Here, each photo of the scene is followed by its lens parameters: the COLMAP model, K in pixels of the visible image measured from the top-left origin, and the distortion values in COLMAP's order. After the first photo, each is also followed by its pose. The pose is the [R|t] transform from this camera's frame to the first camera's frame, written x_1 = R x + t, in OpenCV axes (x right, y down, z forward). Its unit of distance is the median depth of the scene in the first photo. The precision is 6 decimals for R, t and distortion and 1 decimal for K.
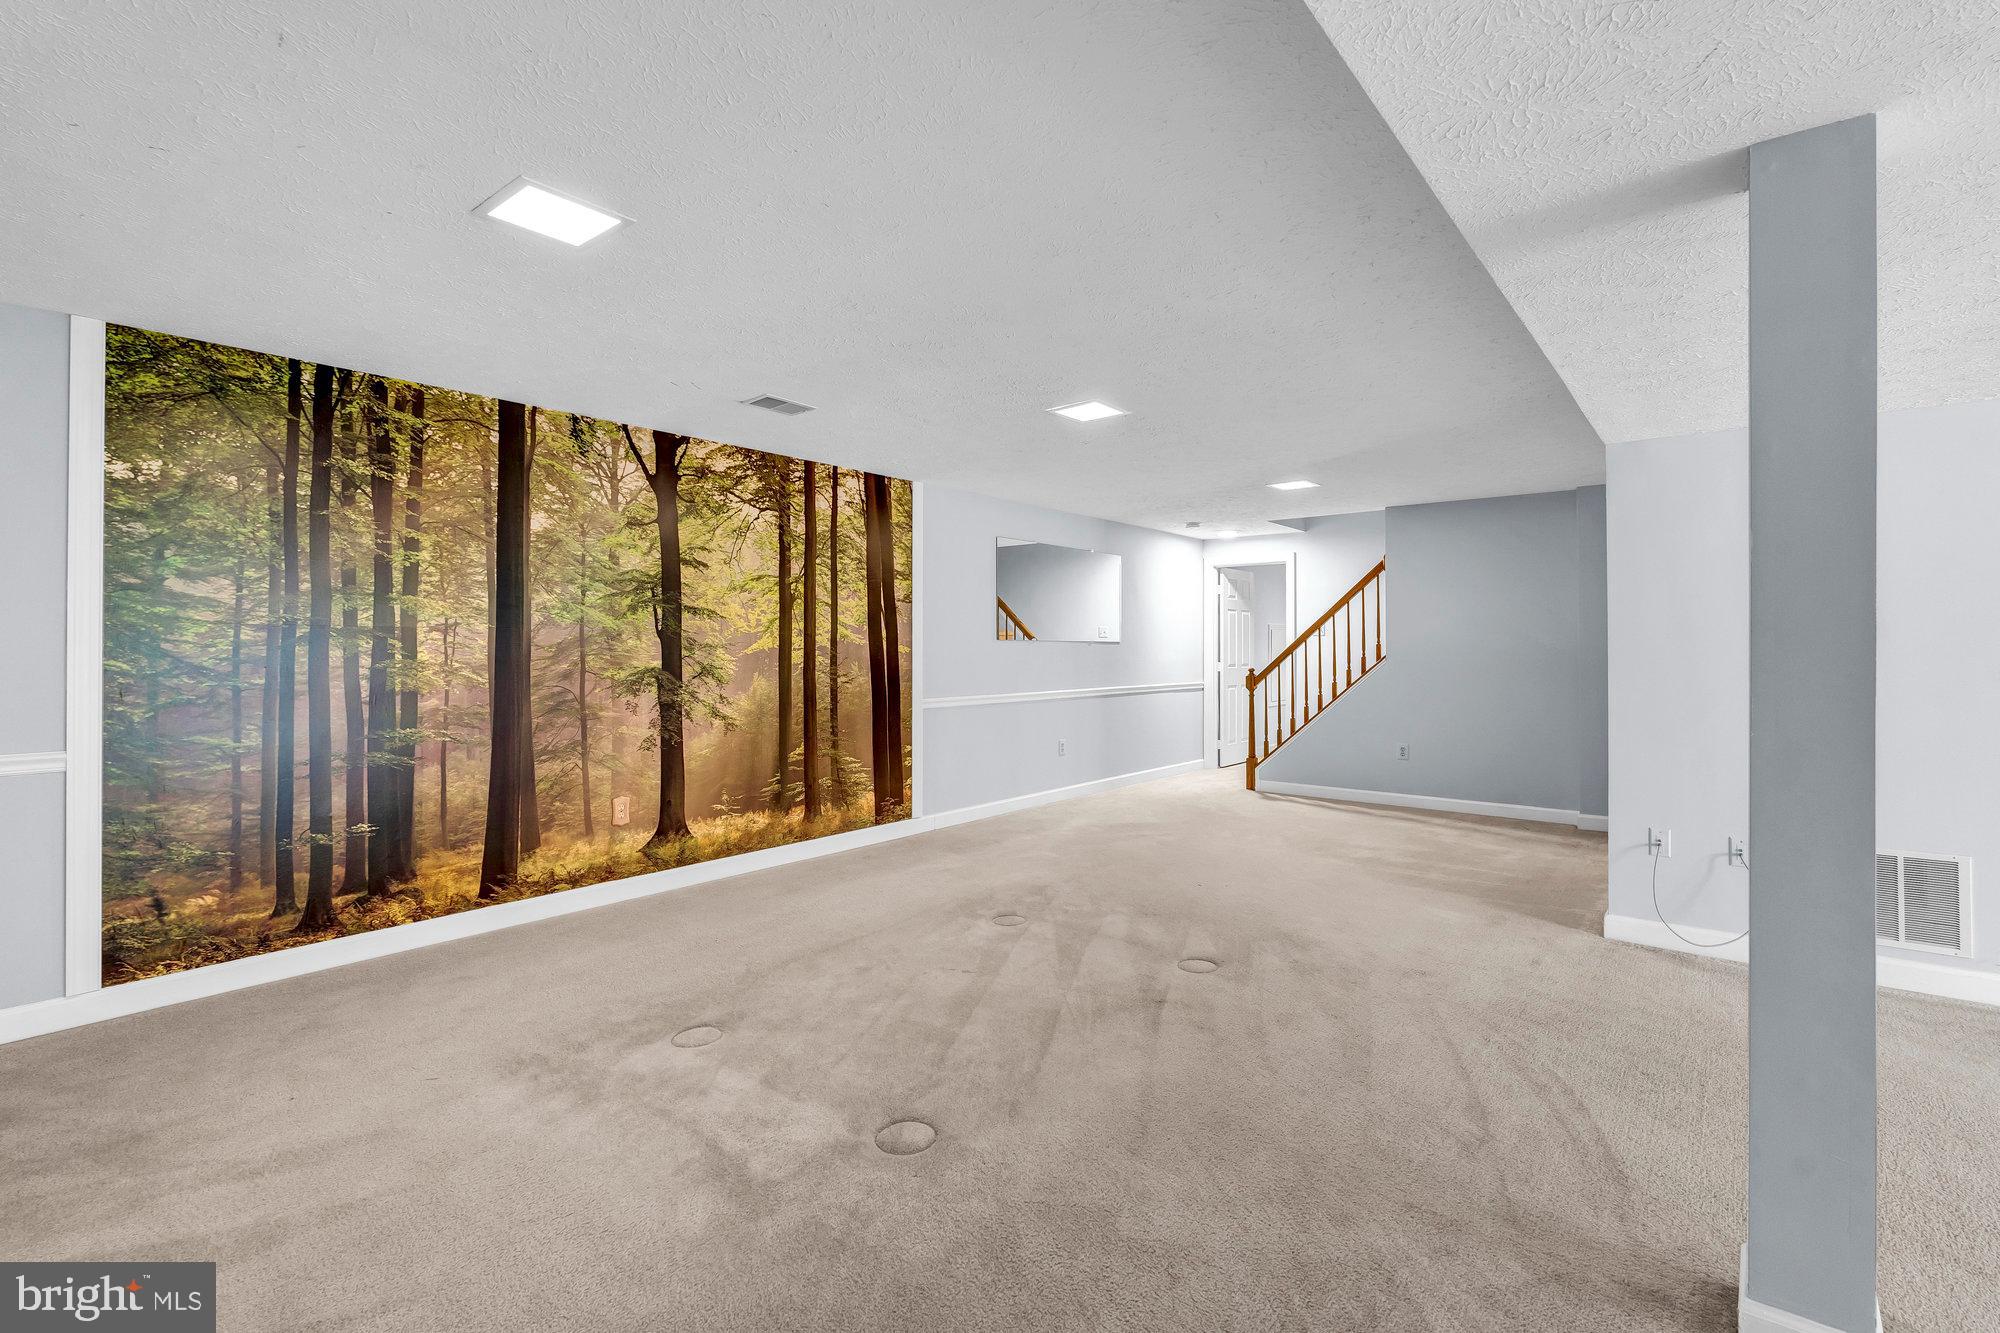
lens RADIAL K [[906.6, 0, 998.7], [0, 906.6, 634.2], [0, 0, 1]] dist [-0.002829, -0.000047]
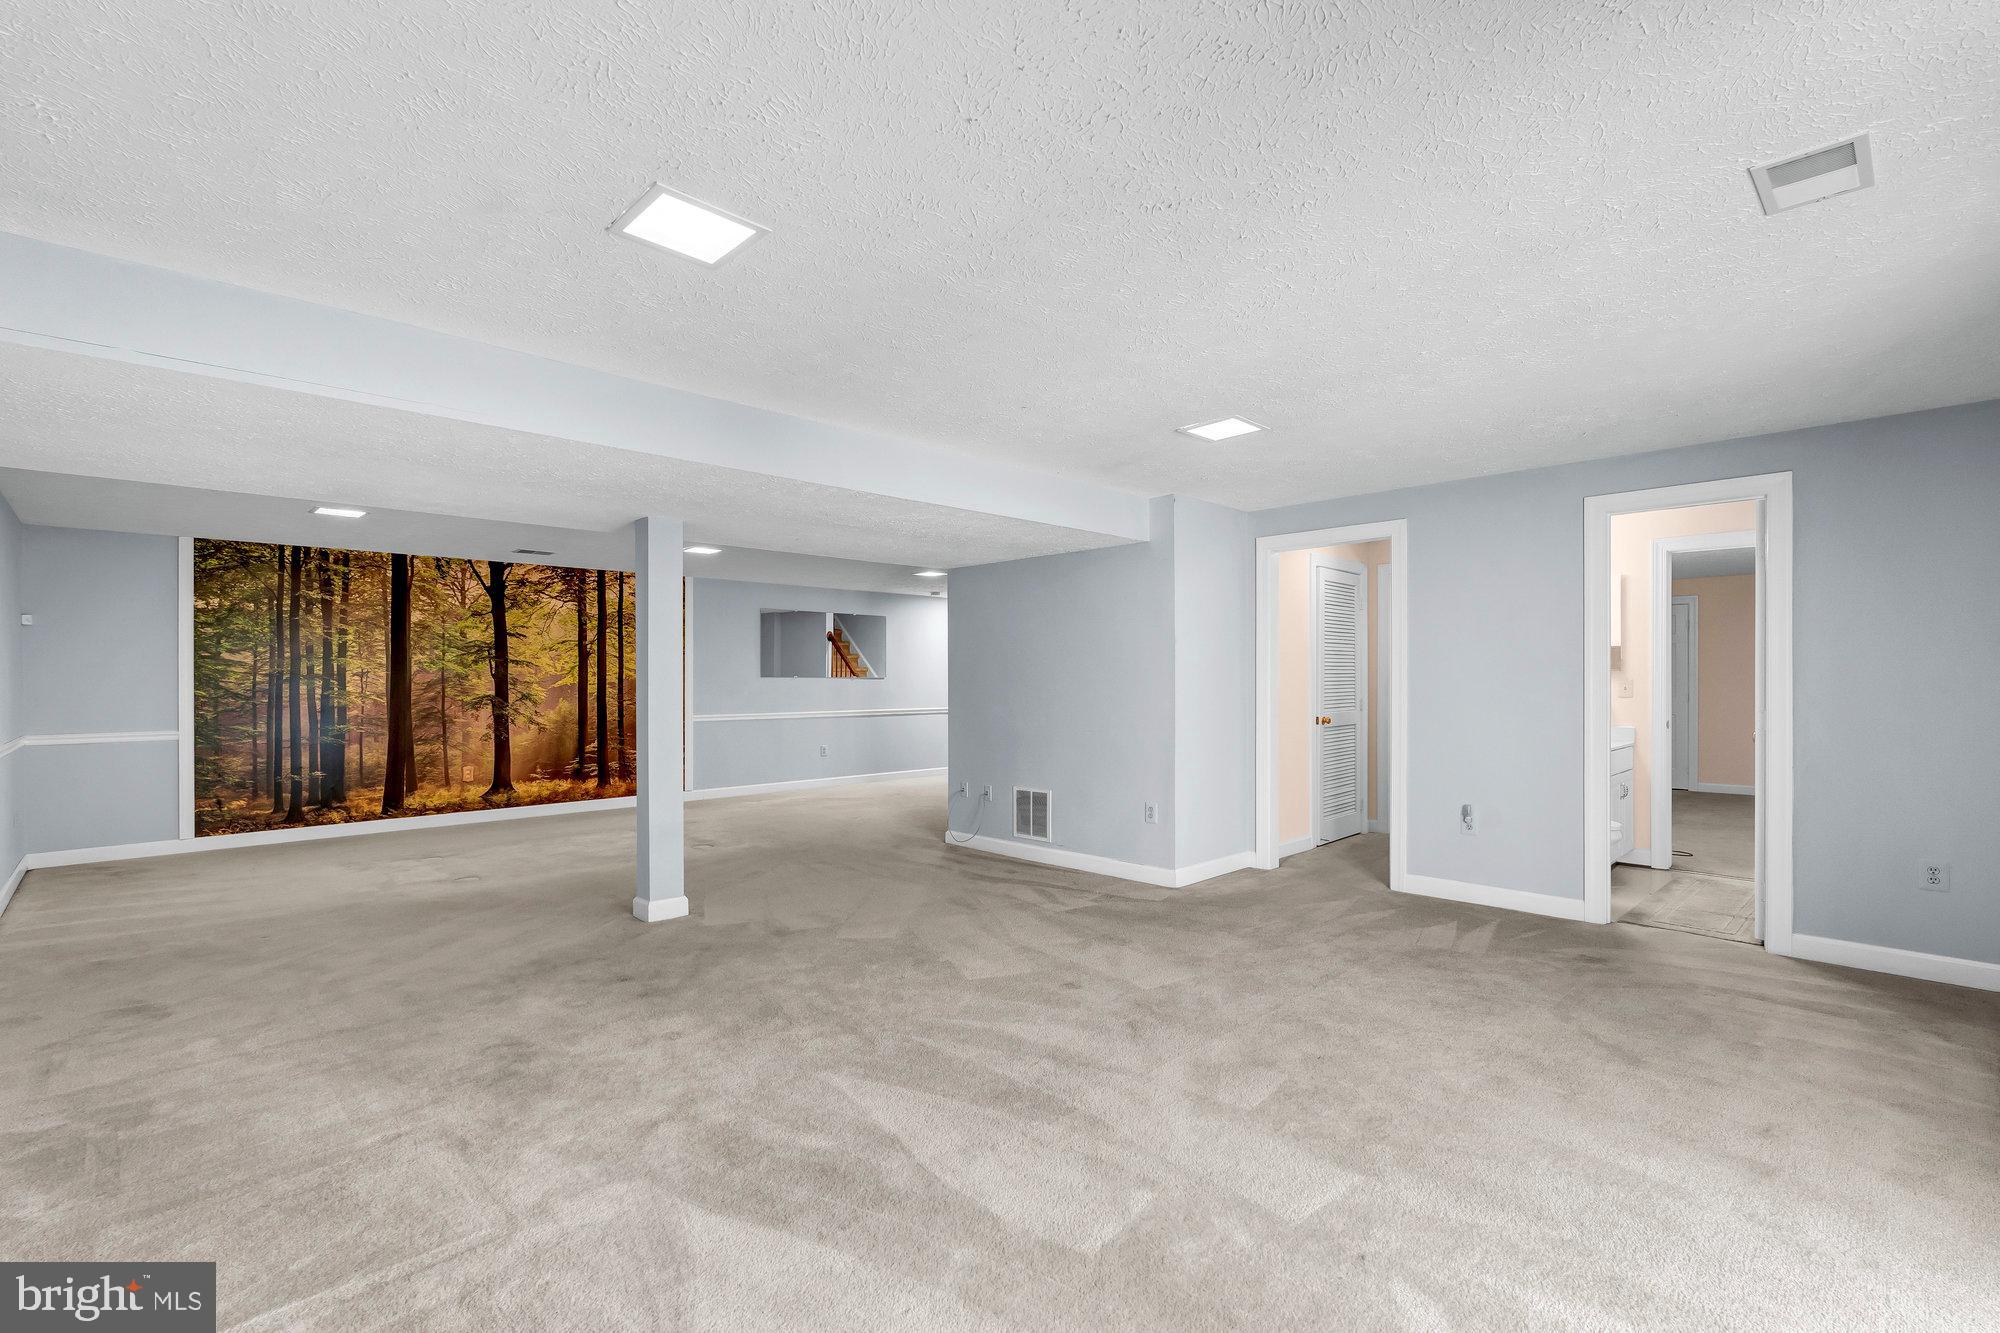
lens RADIAL K [[906.6, 0, 1001.2], [0, 906.6, 672.9], [0, 0, 1]] dist [-0.002829, -0.000047]
pose [[0.989802, -0.008523, -0.142193, 1.016354], [0.008972, 0.999957, 0.002518, -0.002011], [0.142165, -0.003768, 0.989836, -0.723765]]
